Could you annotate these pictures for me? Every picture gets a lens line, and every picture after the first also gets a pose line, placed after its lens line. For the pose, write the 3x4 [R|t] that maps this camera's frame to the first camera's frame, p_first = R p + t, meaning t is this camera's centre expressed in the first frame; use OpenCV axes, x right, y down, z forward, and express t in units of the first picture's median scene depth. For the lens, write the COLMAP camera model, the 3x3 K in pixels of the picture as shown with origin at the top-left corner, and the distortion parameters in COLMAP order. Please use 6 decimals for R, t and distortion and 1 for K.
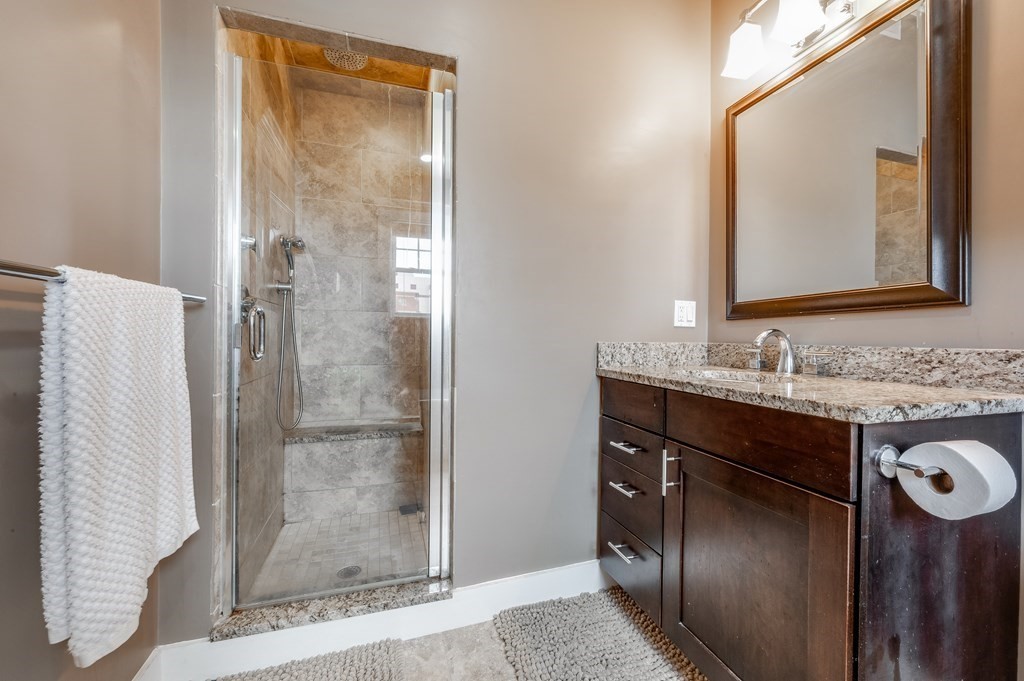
lens RADIAL K [[407.8, 0, 512.5], [0, 407.8, 339.2], [0, 0, 1]] dist [-0.004622, -0.000388]
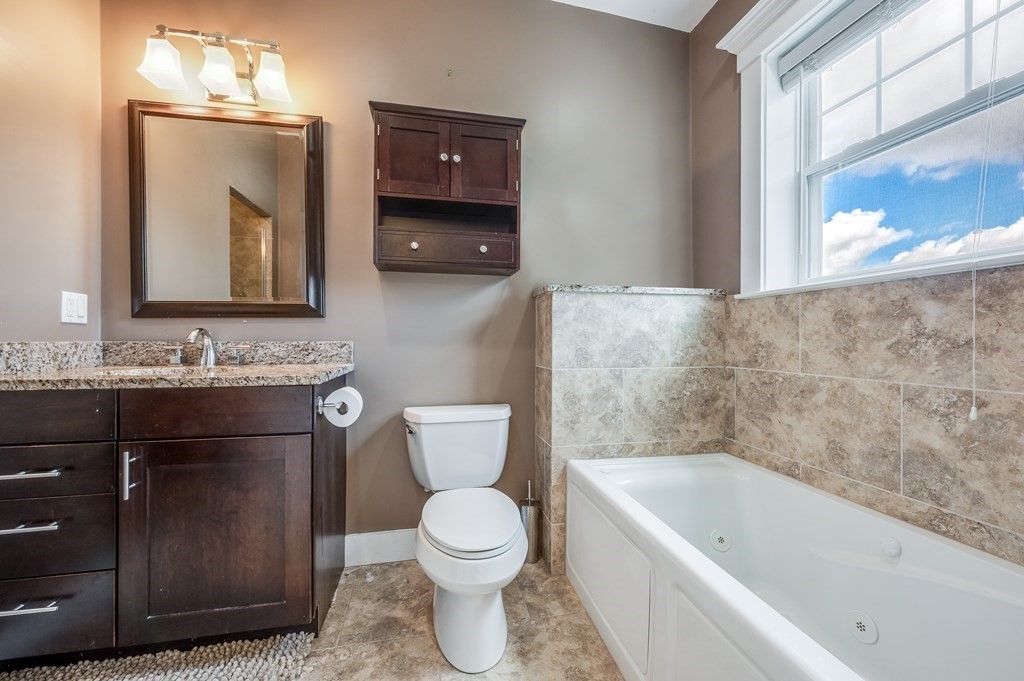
lens RADIAL K [[407.8, 0, 512.2], [0, 407.8, 341.1], [0, 0, 1]] dist [-0.004622, -0.000388]
pose [[0.097413, -0.014671, 0.995136, -0.444298], [0.005982, 0.999882, 0.014155, 0.001088], [-0.995226, 0.004574, 0.097490, -0.002889]]
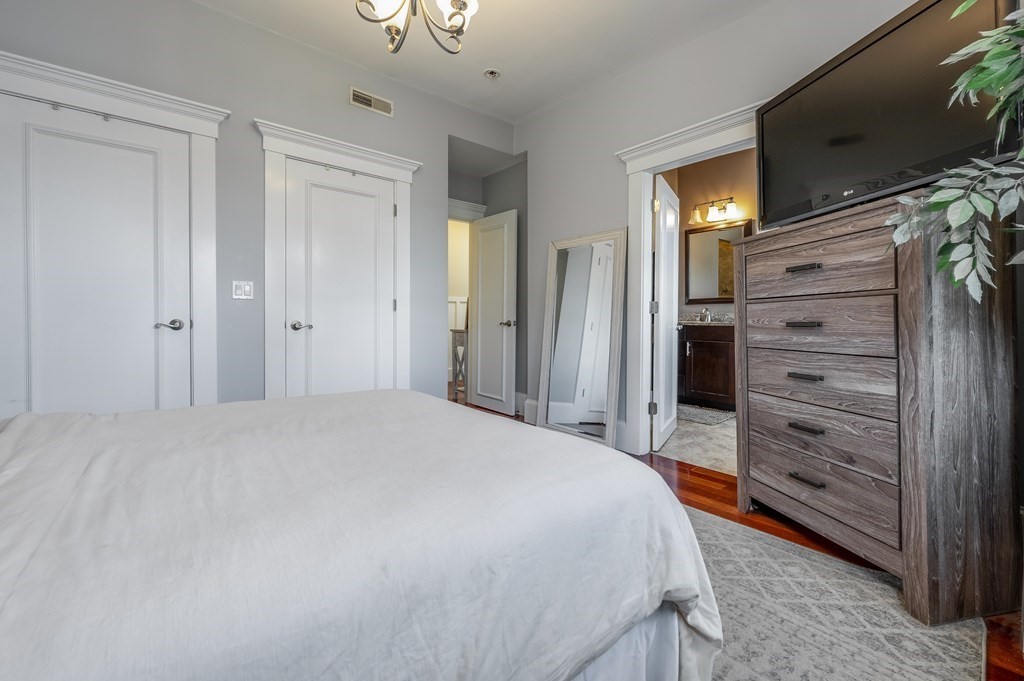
lens RADIAL K [[407.8, 0, 518.0], [0, 407.8, 318.5], [0, 0, 1]] dist [-0.004622, -0.000388]
pose [[0.921129, 0.000639, 0.389257, -2.090977], [-0.000319, 1.000000, -0.000886, 0.066295], [-0.389257, 0.000692, 0.921129, -1.475829]]
